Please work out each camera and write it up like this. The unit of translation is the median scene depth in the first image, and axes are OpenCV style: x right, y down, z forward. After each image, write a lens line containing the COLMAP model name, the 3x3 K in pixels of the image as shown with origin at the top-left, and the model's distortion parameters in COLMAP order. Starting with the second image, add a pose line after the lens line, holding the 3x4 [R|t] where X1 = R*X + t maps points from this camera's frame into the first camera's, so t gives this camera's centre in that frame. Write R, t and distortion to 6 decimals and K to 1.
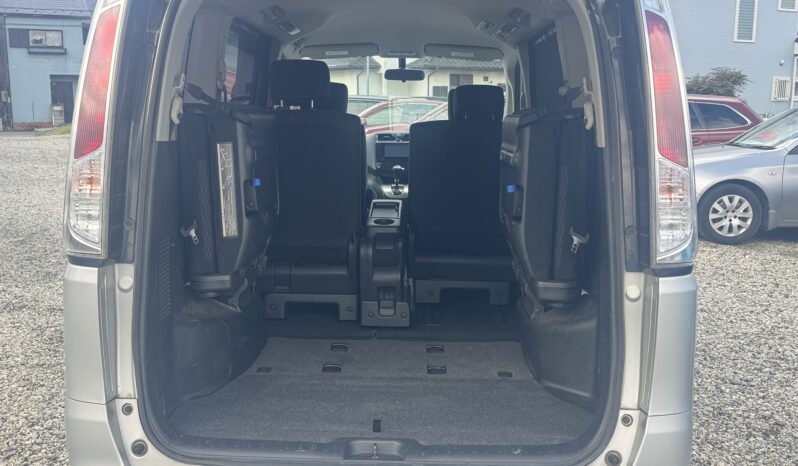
lens RADIAL K [[775.2, 0, 399.0], [0, 775.2, 233.0], [0, 0, 1]] dist [-0.009458, 0.000289]
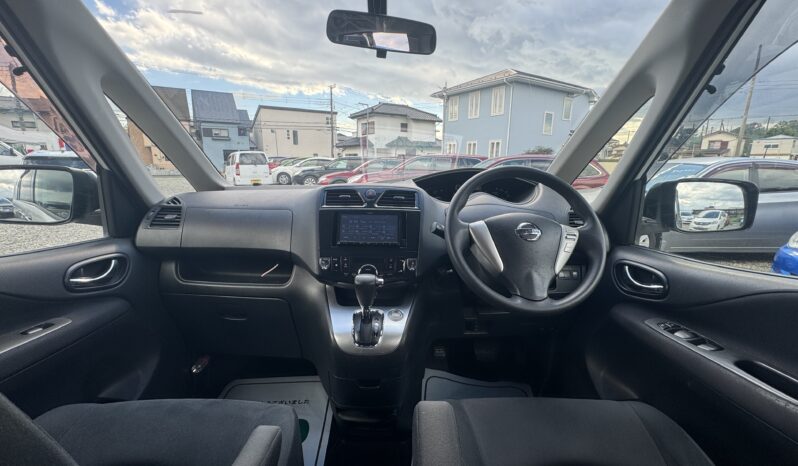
lens RADIAL K [[326.2, 0, 399.0], [0, 326.2, 233.0], [0, 0, 1]] dist [-0.014174, 0.000004]
pose [[0.998717, -0.003347, 0.050520, 0.003355], [0.001221, 0.999114, 0.042069, -0.062152], [-0.050616, -0.041954, 0.997837, 0.453724]]
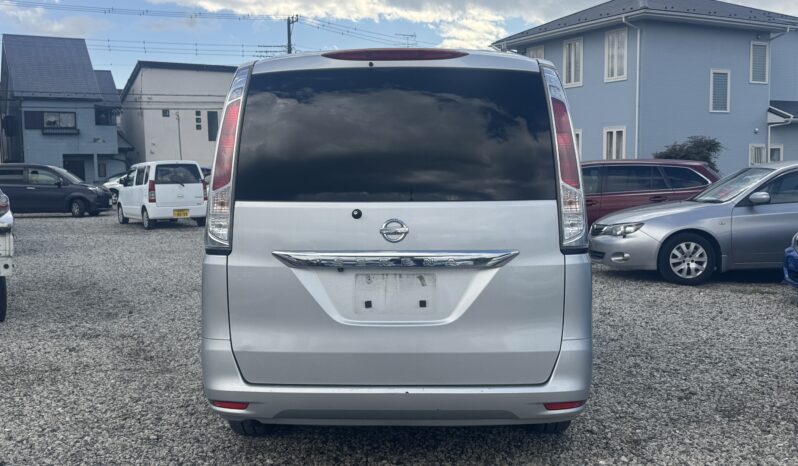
lens RADIAL K [[763.0, 0, 399.0], [0, 763.0, 233.0], [0, 0, 1]] dist [0.009819, -0.004129]
pose [[0.999861, -0.016672, -0.000042, -0.004701], [0.016597, 0.995592, -0.092314, 0.035786], [0.001580, 0.092300, 0.995730, -0.146012]]
